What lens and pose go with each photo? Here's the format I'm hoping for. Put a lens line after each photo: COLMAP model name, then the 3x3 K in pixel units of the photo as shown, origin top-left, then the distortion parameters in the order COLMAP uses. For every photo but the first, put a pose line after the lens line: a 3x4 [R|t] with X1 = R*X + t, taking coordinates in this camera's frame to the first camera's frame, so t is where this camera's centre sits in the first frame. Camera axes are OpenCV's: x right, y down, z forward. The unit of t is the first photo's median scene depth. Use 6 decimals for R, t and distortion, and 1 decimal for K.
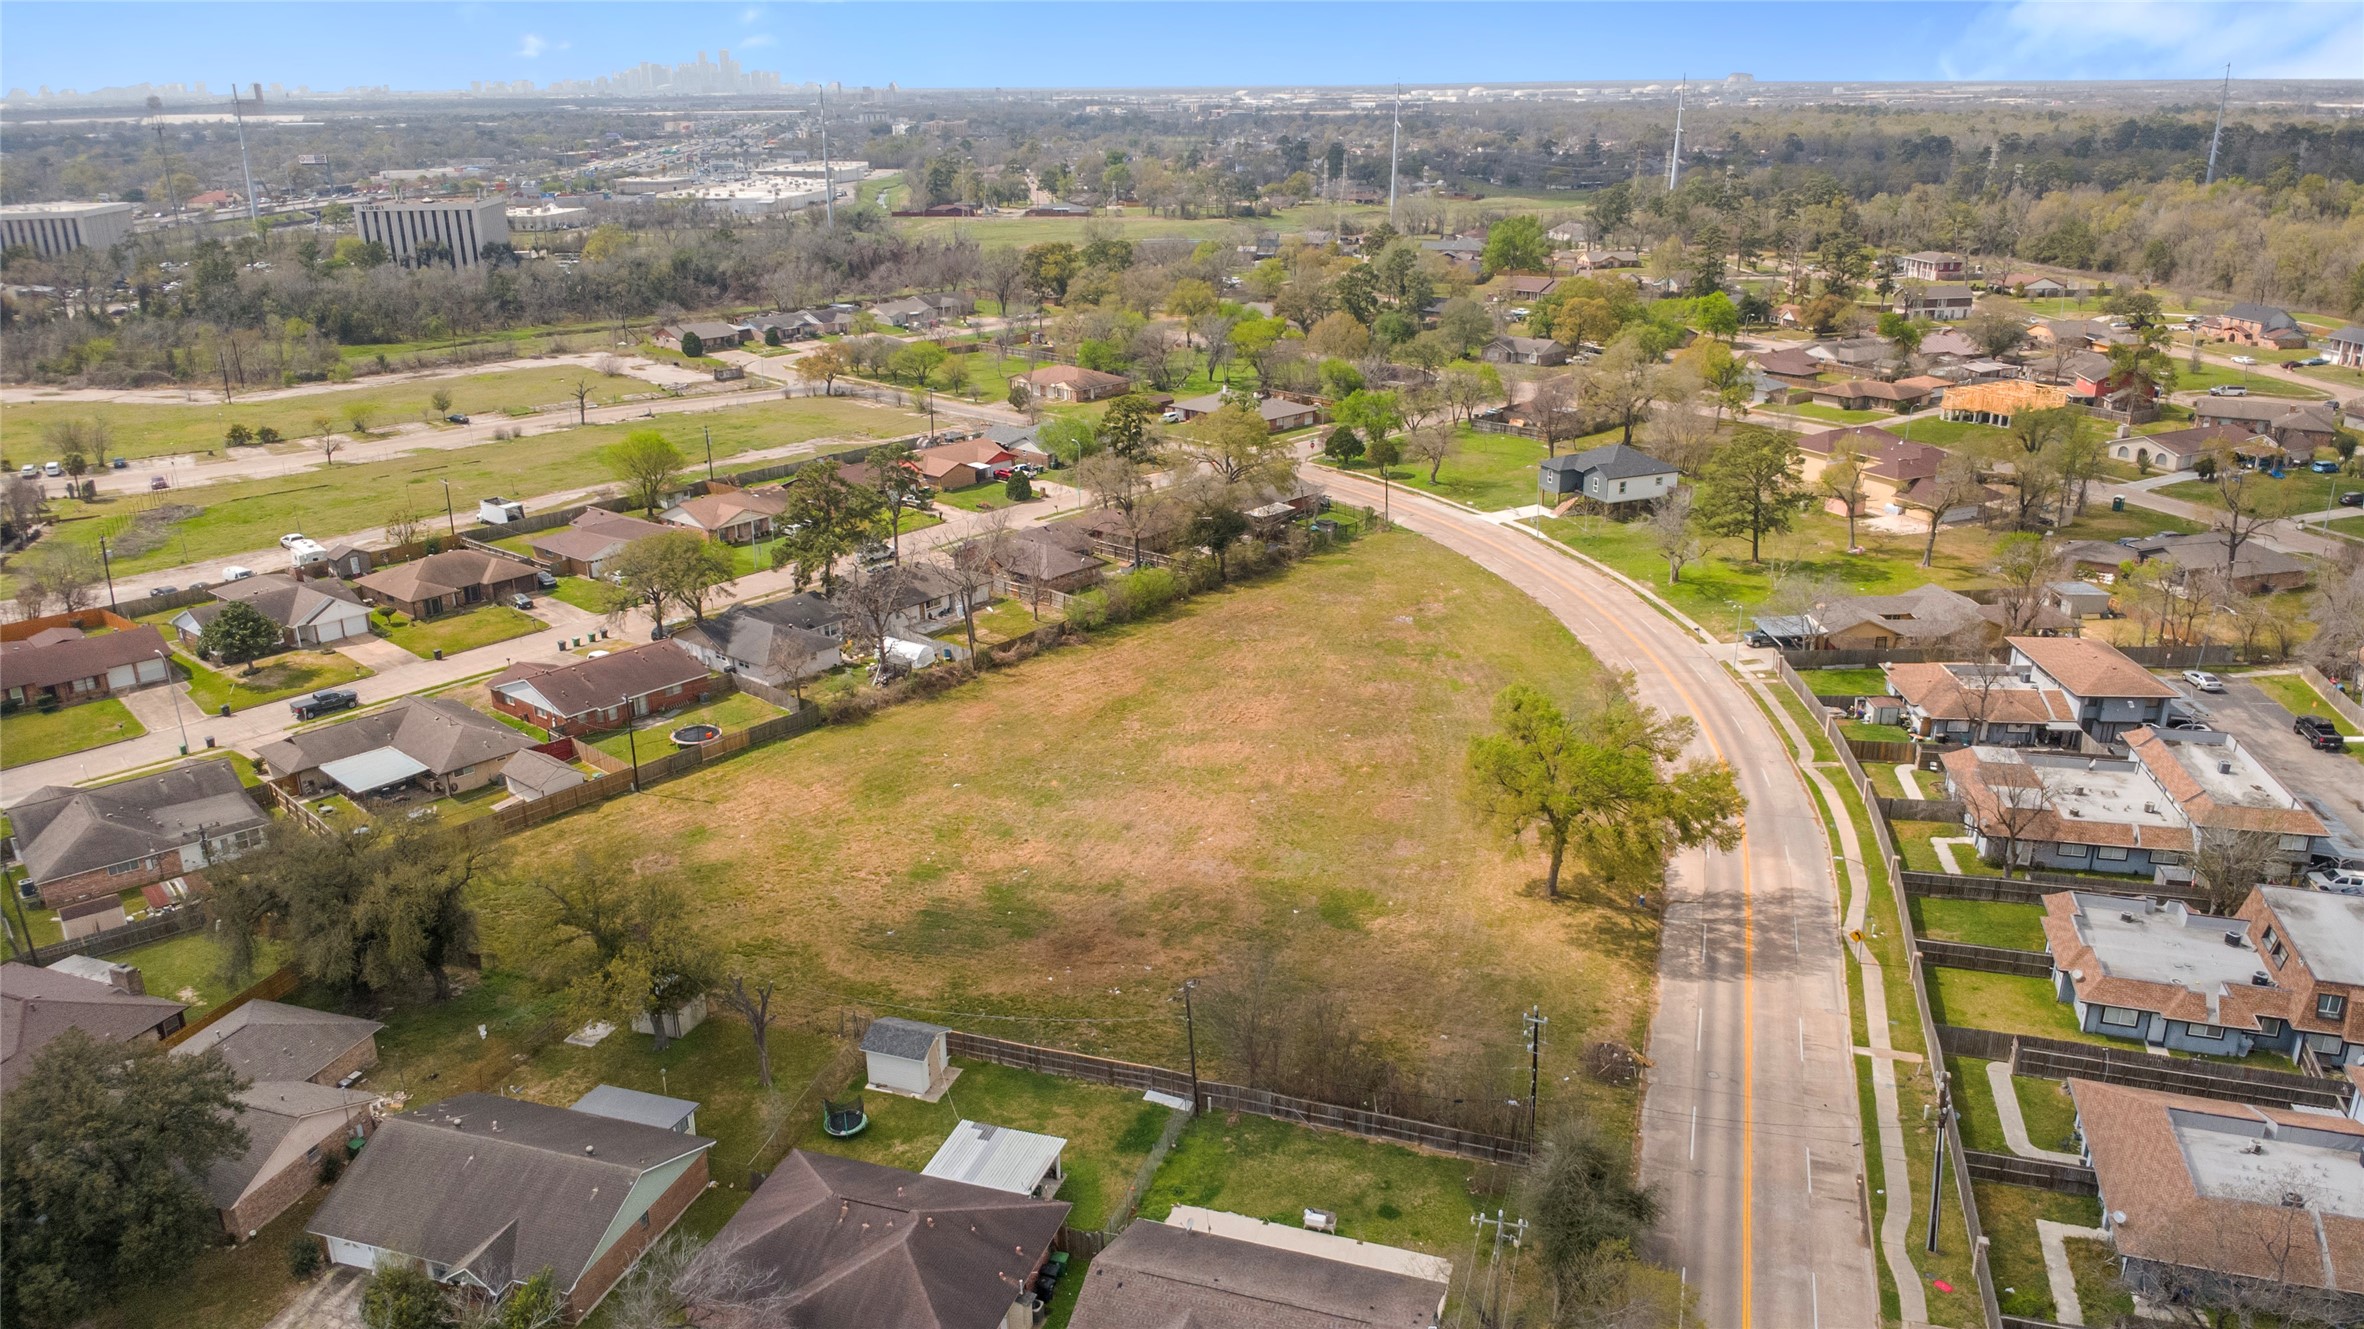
lens RADIAL K [[1671.1, 0, 1186.5], [0, 1671.1, 662.3], [0, 0, 1]] dist [0.009242, -0.010058]
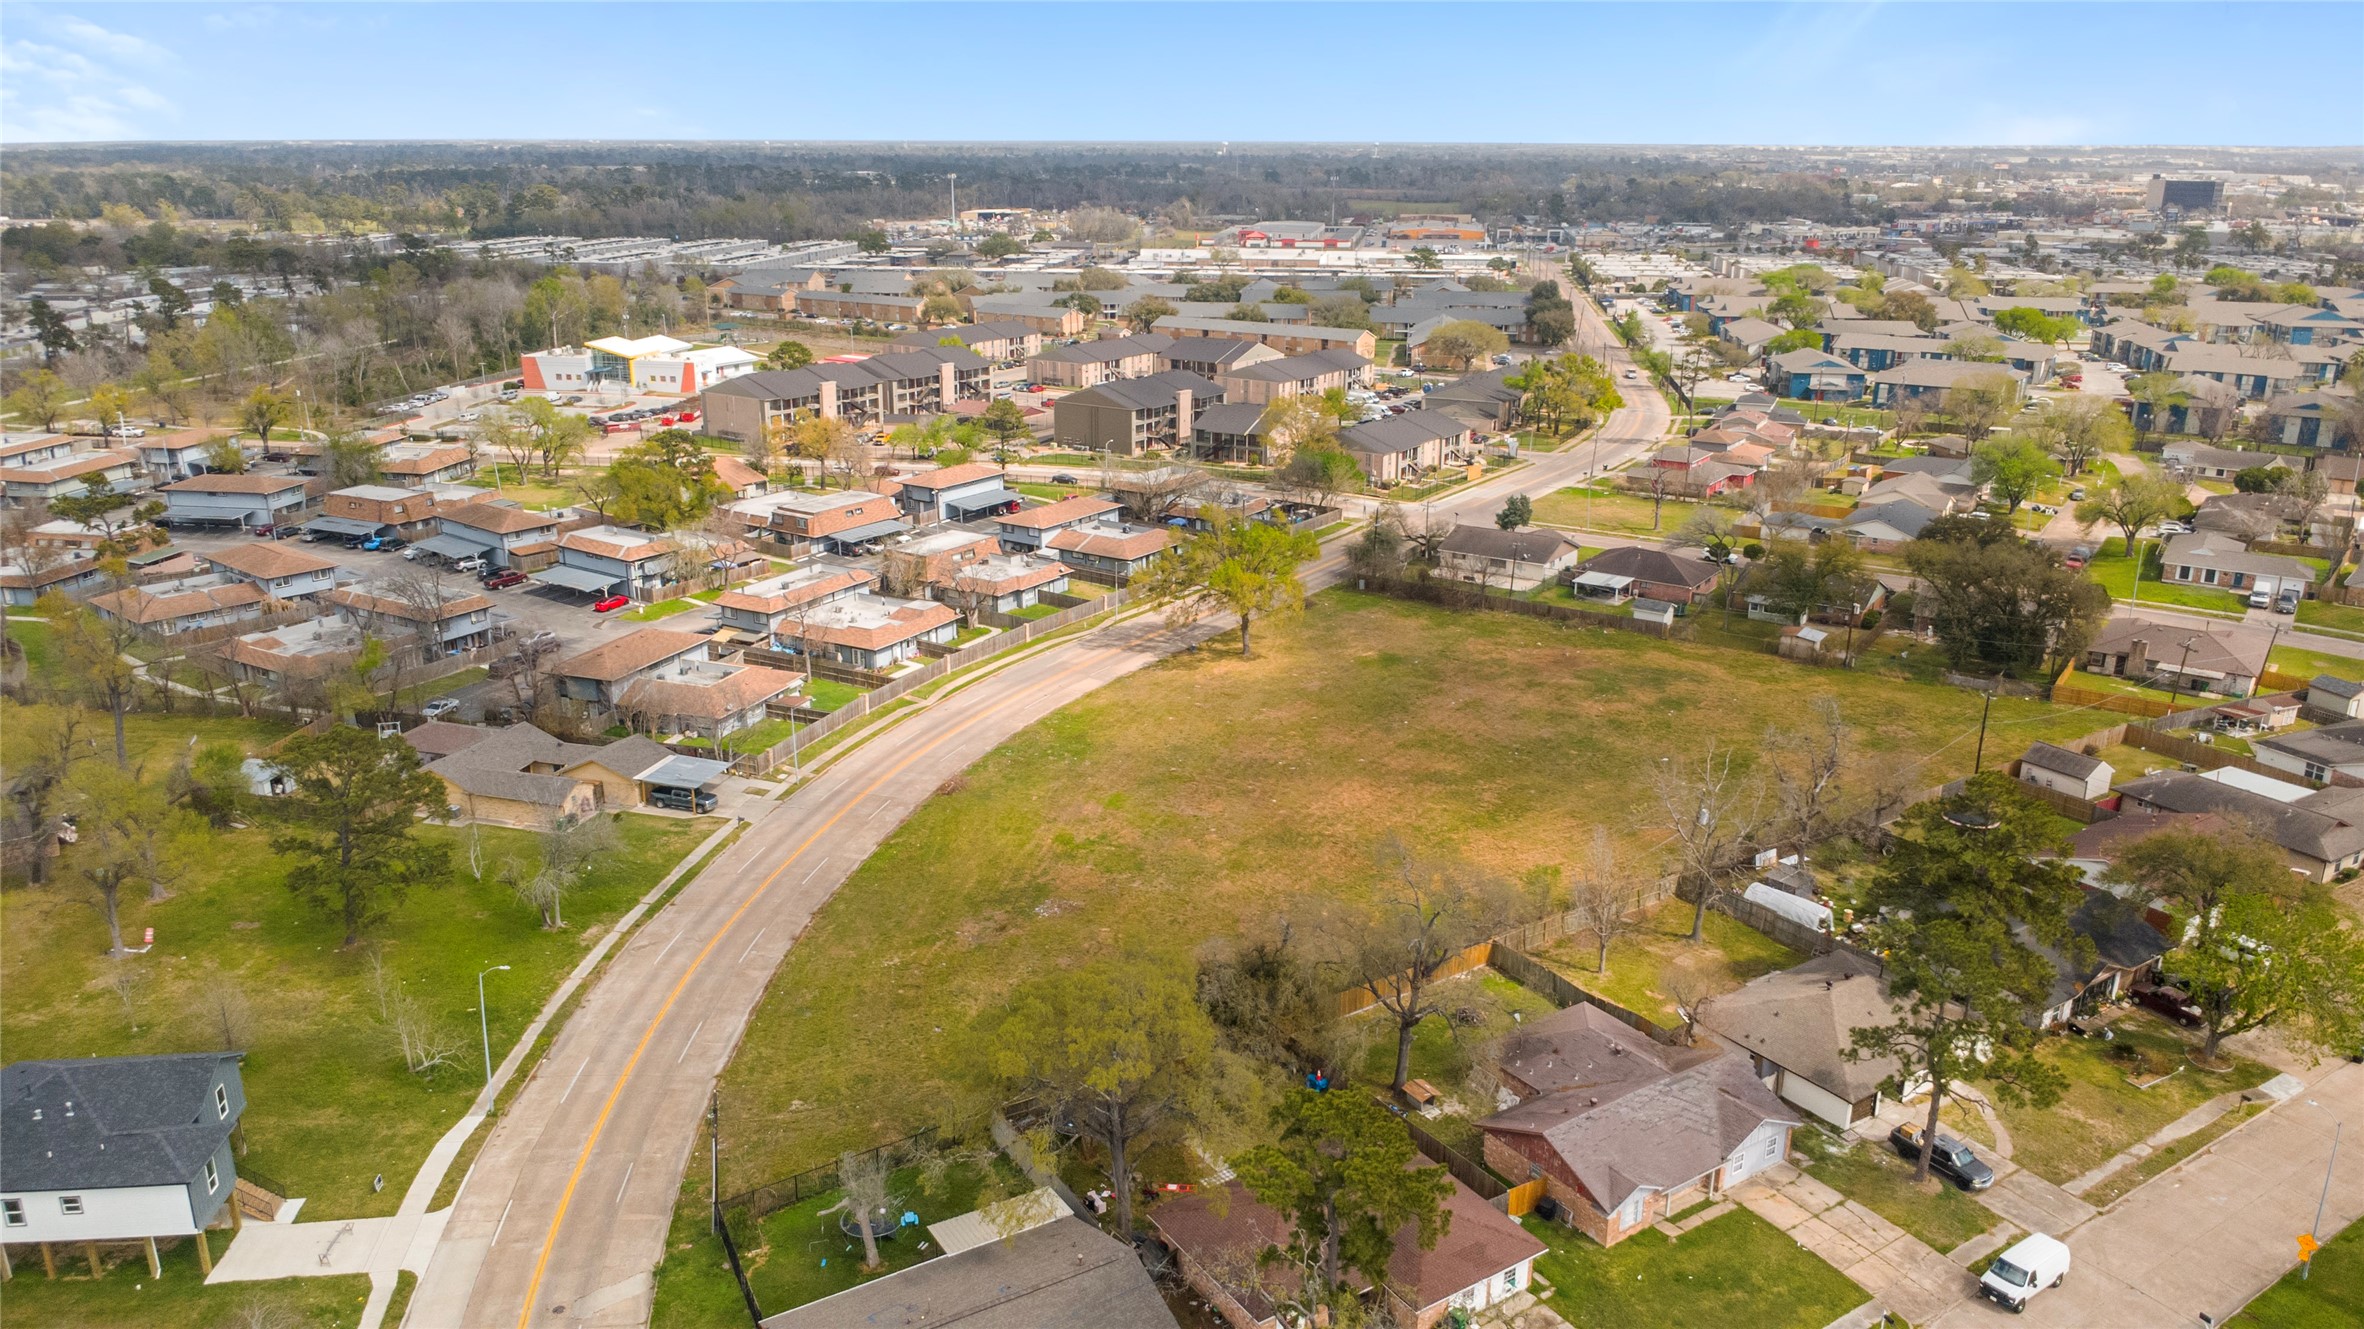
lens RADIAL K [[1671.1, 0, 1186.5], [0, 1671.1, 662.3], [0, 0, 1]] dist [0.009242, -0.010058]
pose [[-0.956365, -0.081665, 0.280528, -0.105477], [0.102316, 0.805735, 0.583371, -0.493318], [-0.273672, 0.586618, -0.762222, 1.429942]]
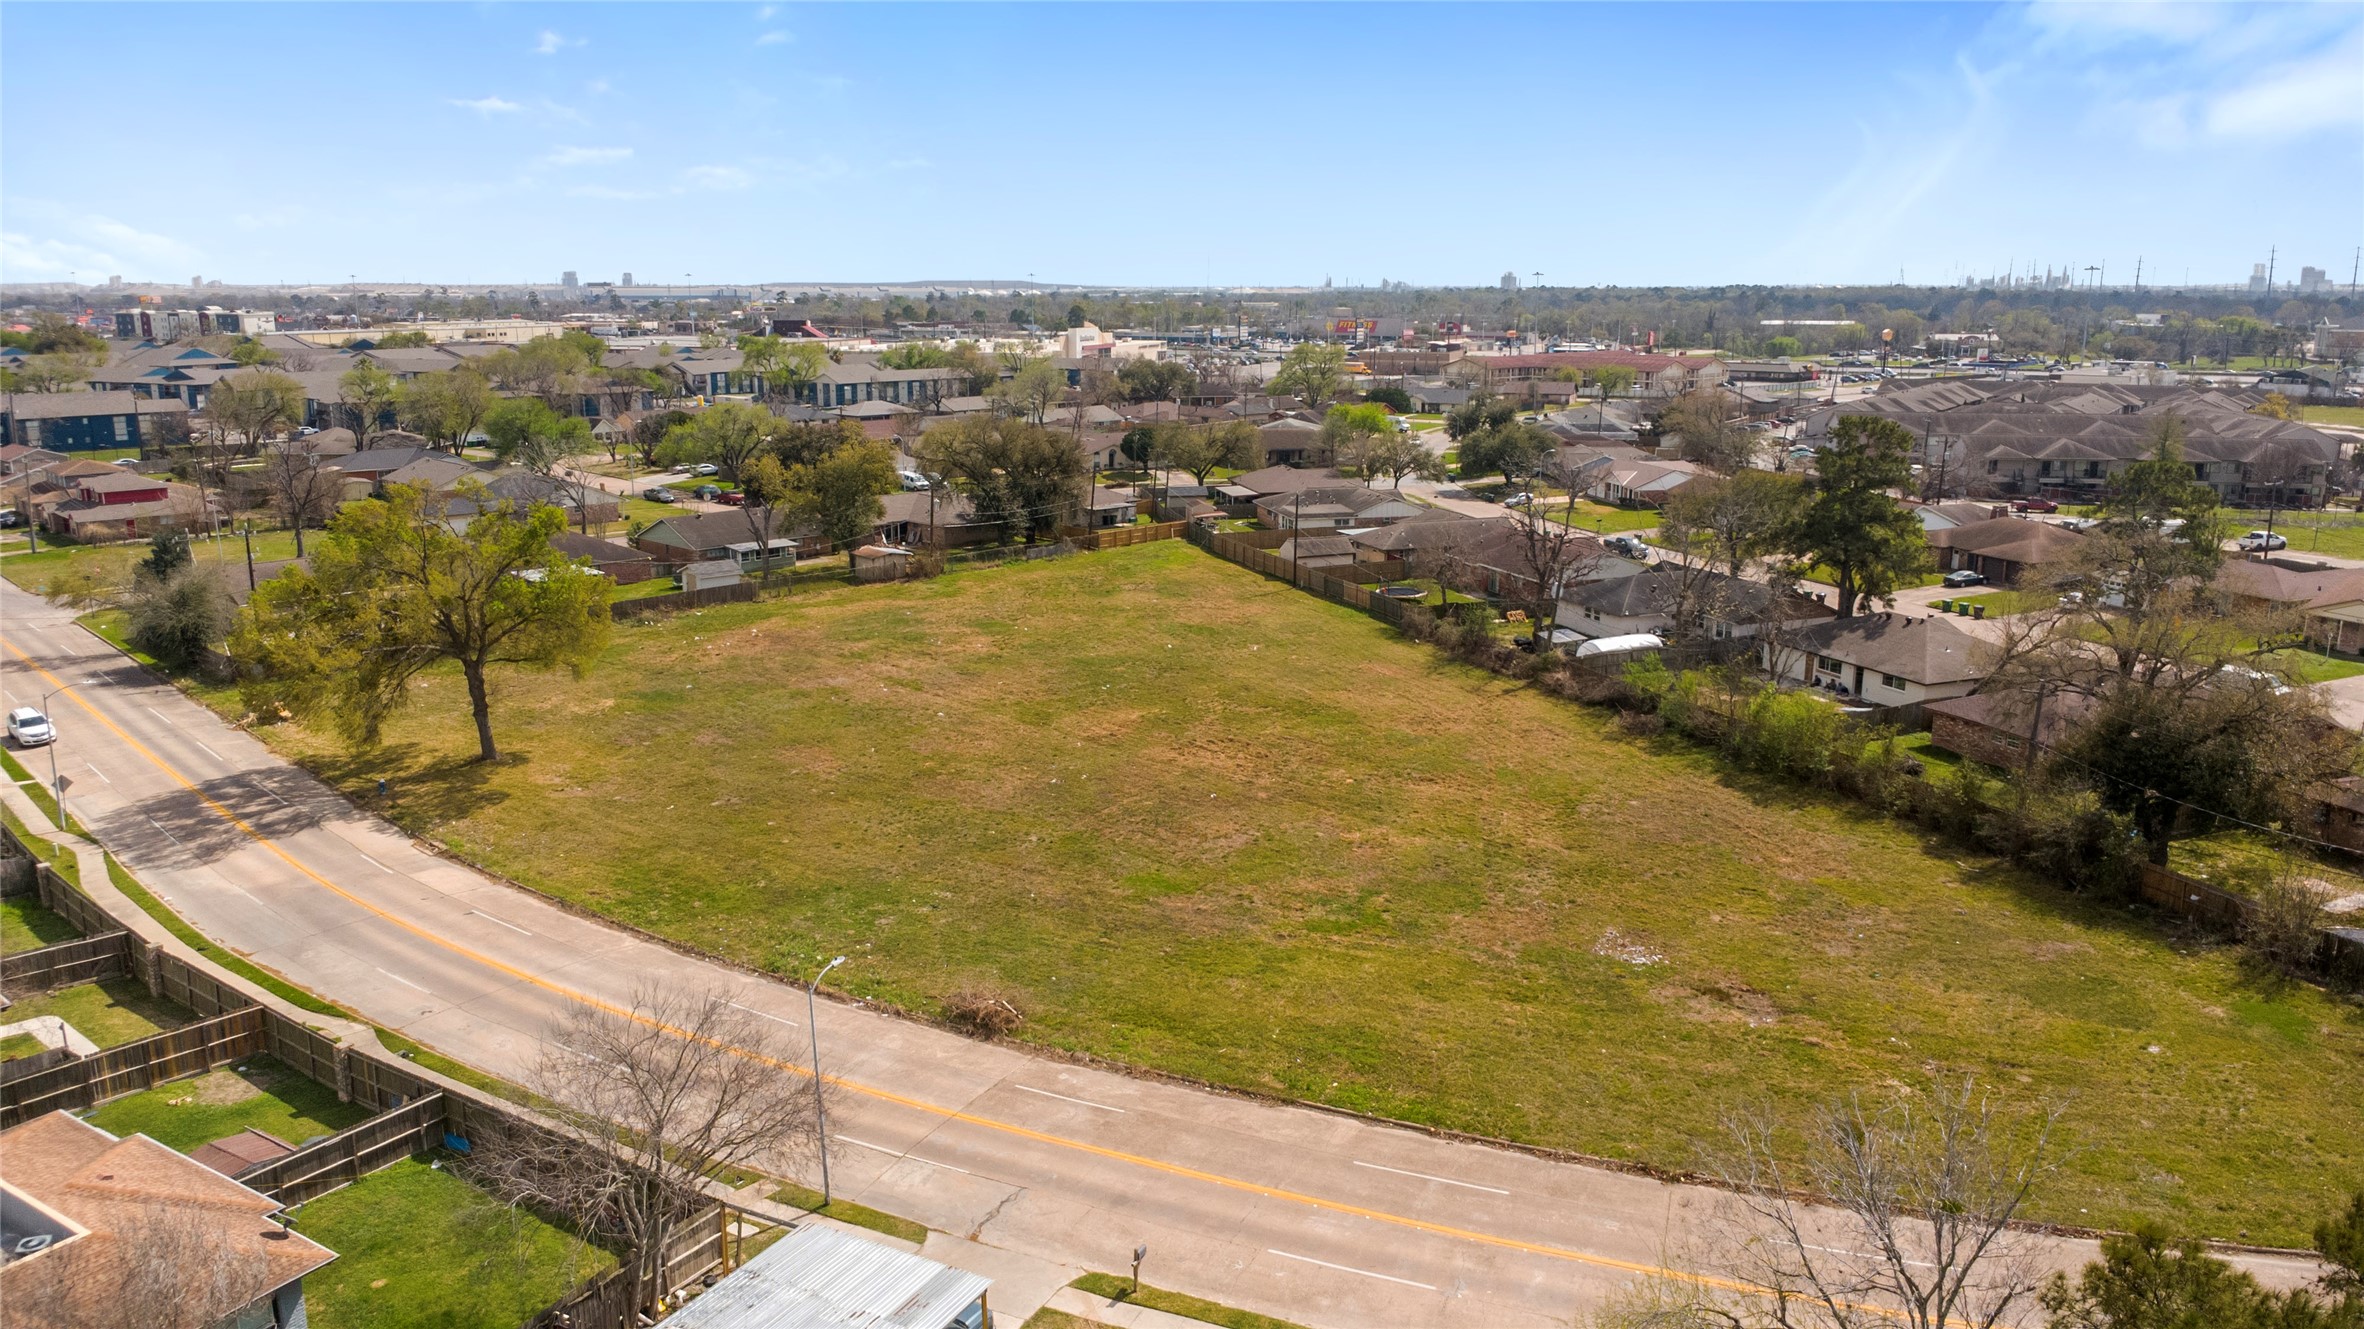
lens RADIAL K [[1665.5, 0, 1182.0], [0, 1665.5, 664.5], [0, 0, 1]] dist [0.025483, -0.044018]
pose [[-0.470755, 0.204228, -0.858301, 0.485297], [-0.287861, 0.884046, 0.368238, -0.192047], [0.833982, 0.420421, -0.357379, 1.011957]]
